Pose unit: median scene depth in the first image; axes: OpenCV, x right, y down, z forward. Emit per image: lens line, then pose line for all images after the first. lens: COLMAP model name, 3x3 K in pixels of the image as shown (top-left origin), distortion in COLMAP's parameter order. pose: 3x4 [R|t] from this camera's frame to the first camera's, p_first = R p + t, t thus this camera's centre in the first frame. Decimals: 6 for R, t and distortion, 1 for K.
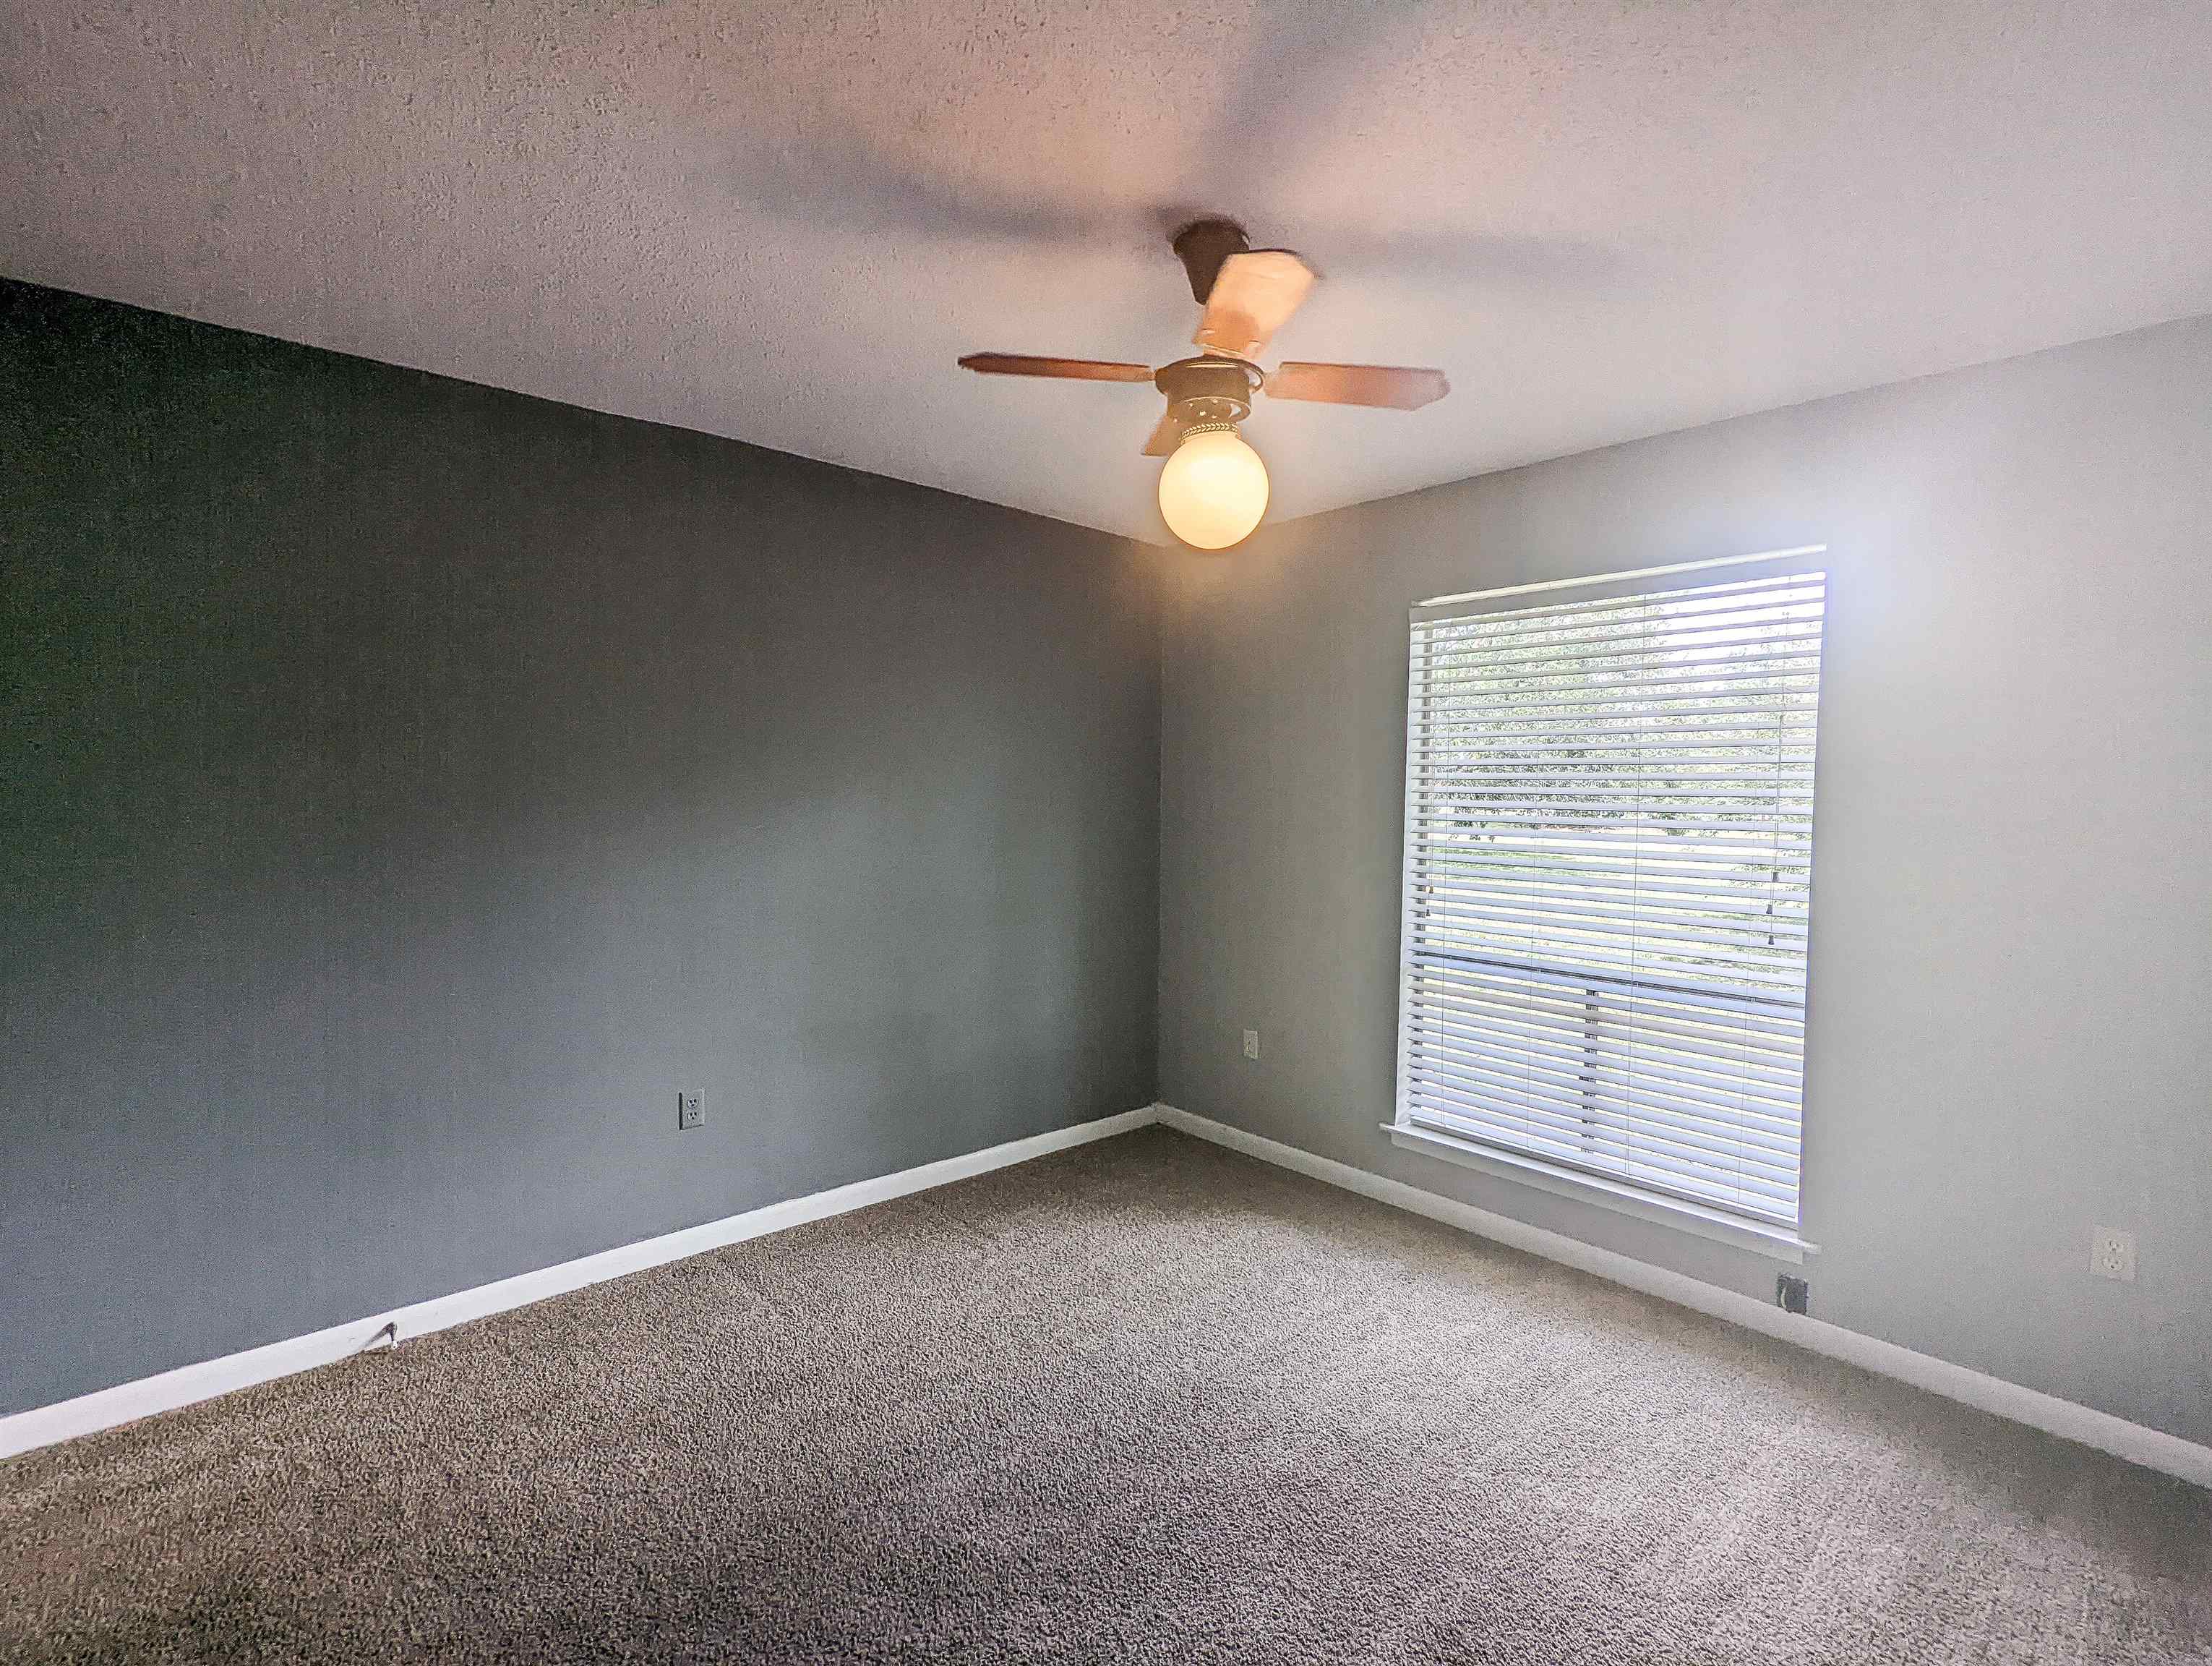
lens RADIAL K [[1057.3, 0, 1105.8], [0, 1057.3, 838.1], [0, 0, 1]] dist [0.000371, 0.000138]
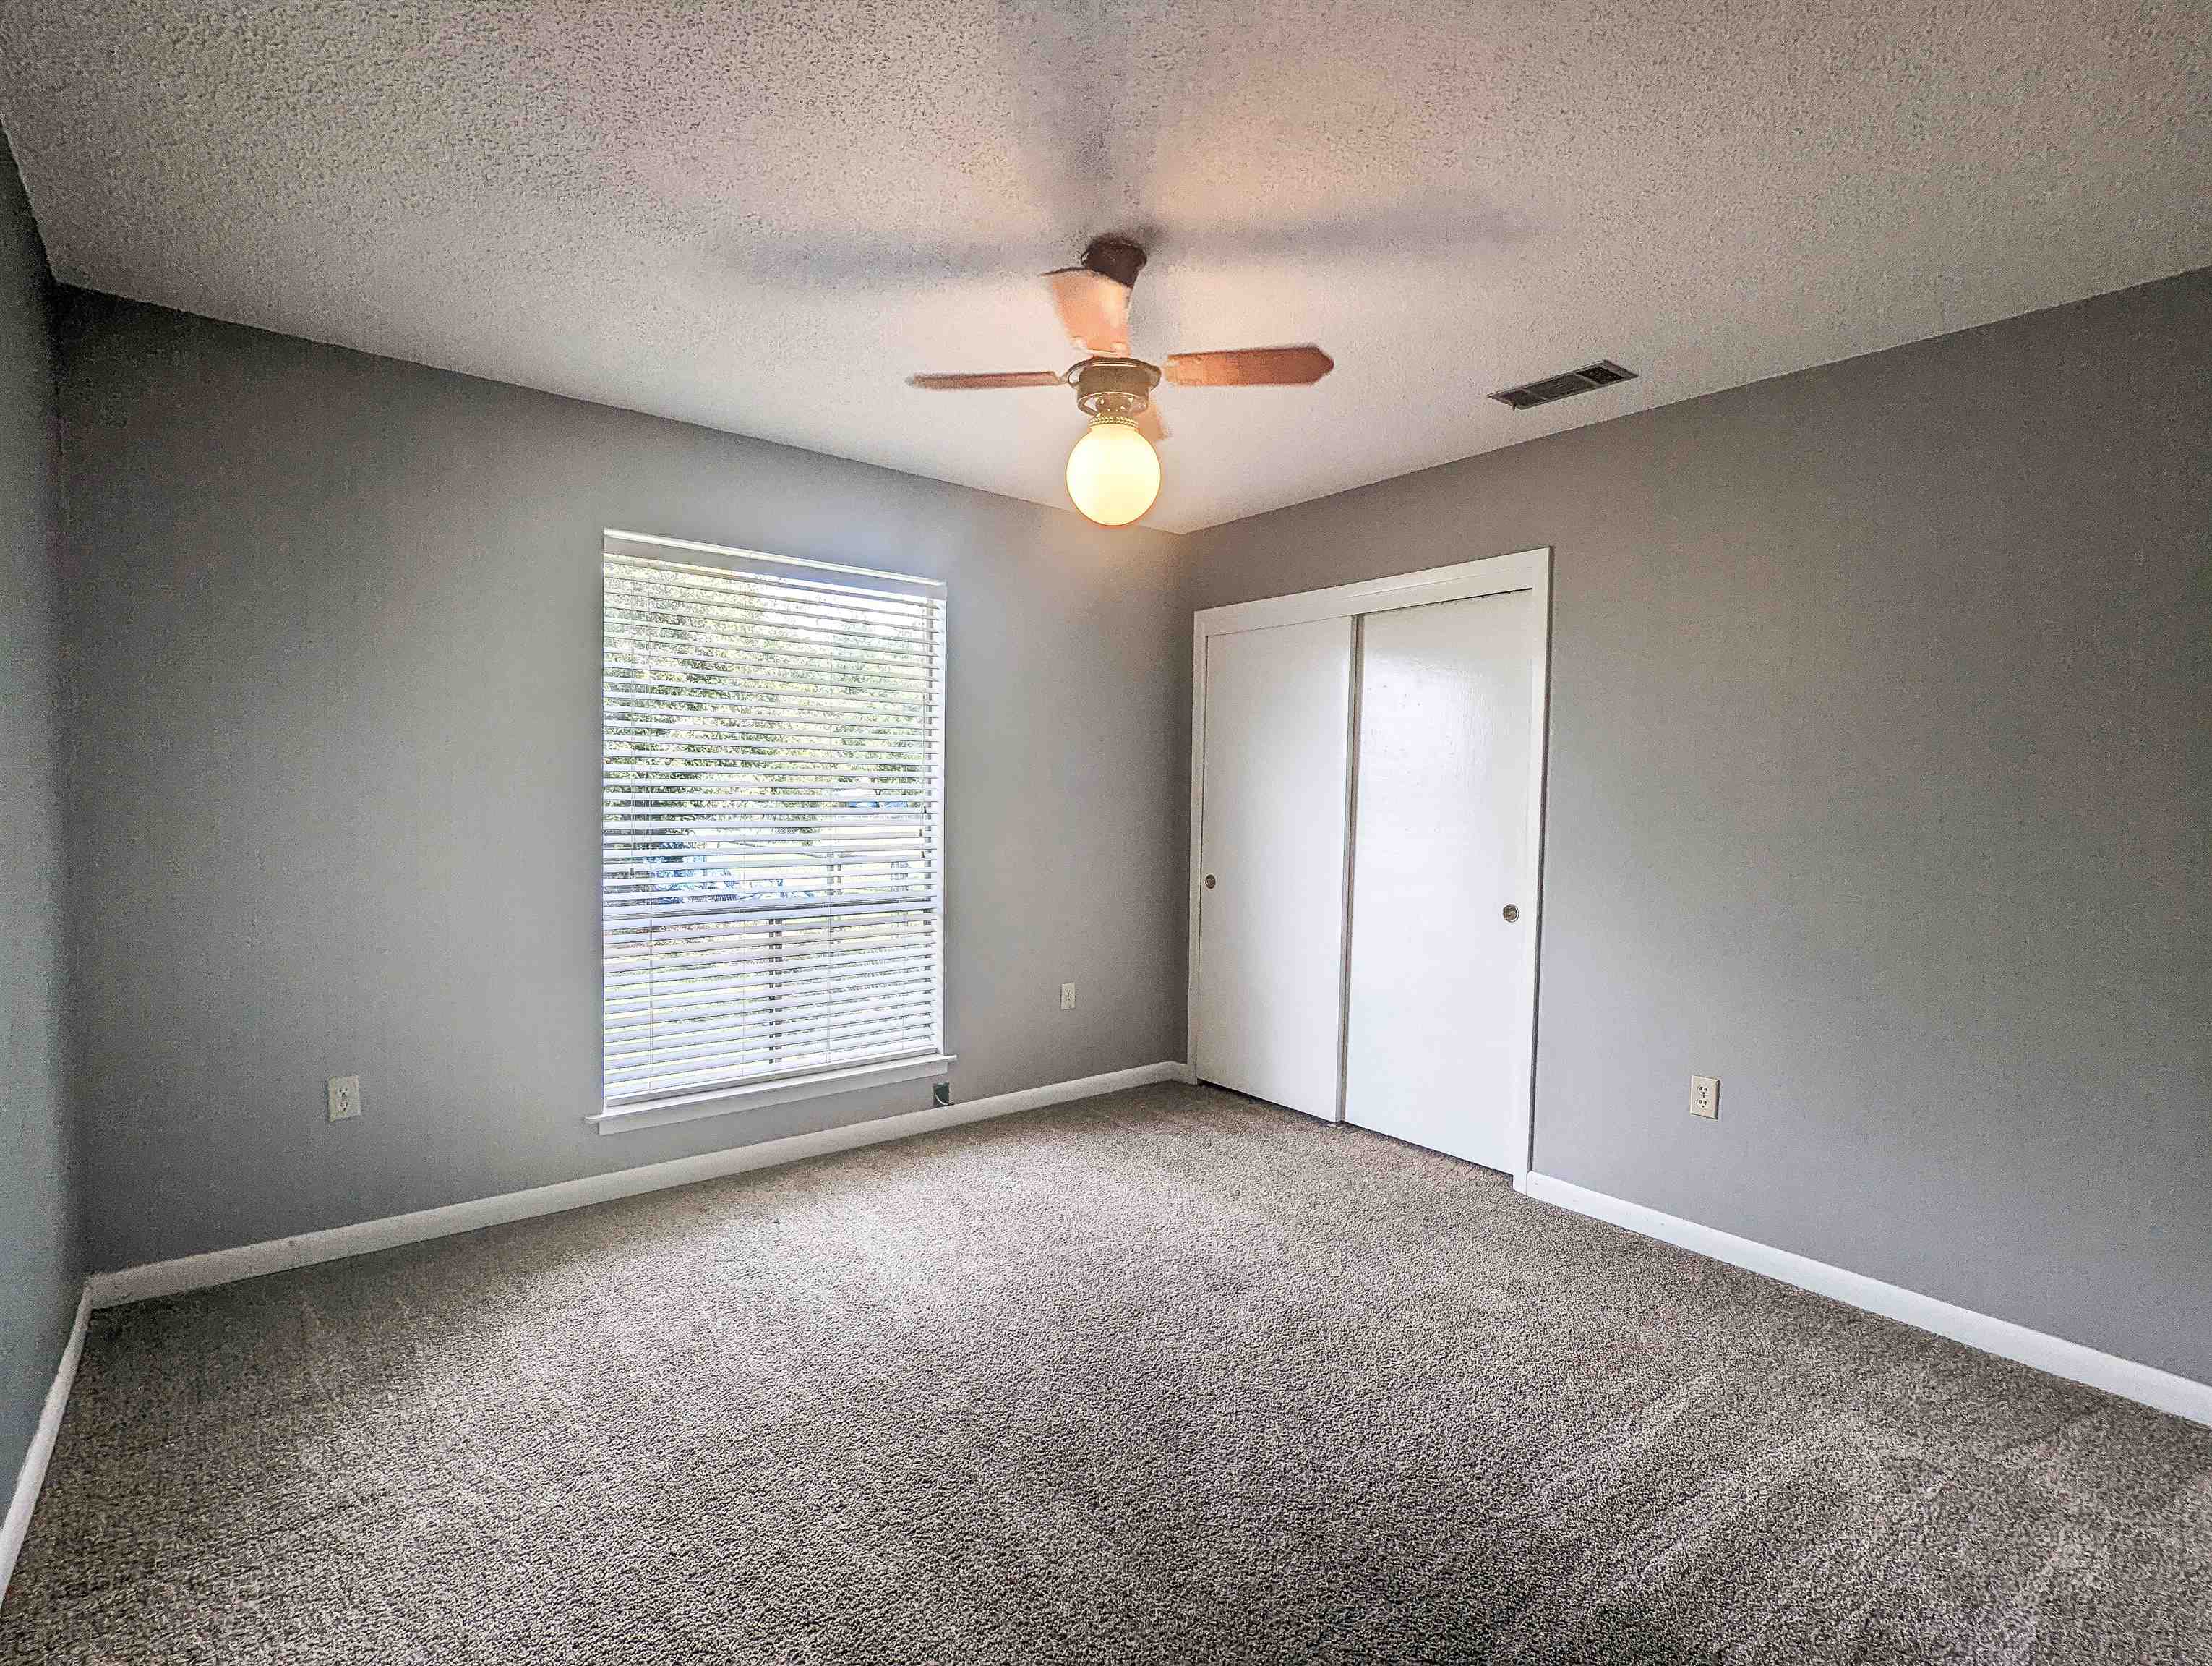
lens RADIAL K [[1057.3, 0, 1105.8], [0, 1057.3, 838.1], [0, 0, 1]] dist [0.000371, 0.000138]
pose [[0.075885, -0.070799, 0.994600, -0.729716], [0.029378, 0.997202, 0.068743, -0.013534], [-0.996684, 0.024002, 0.077753, 0.631825]]
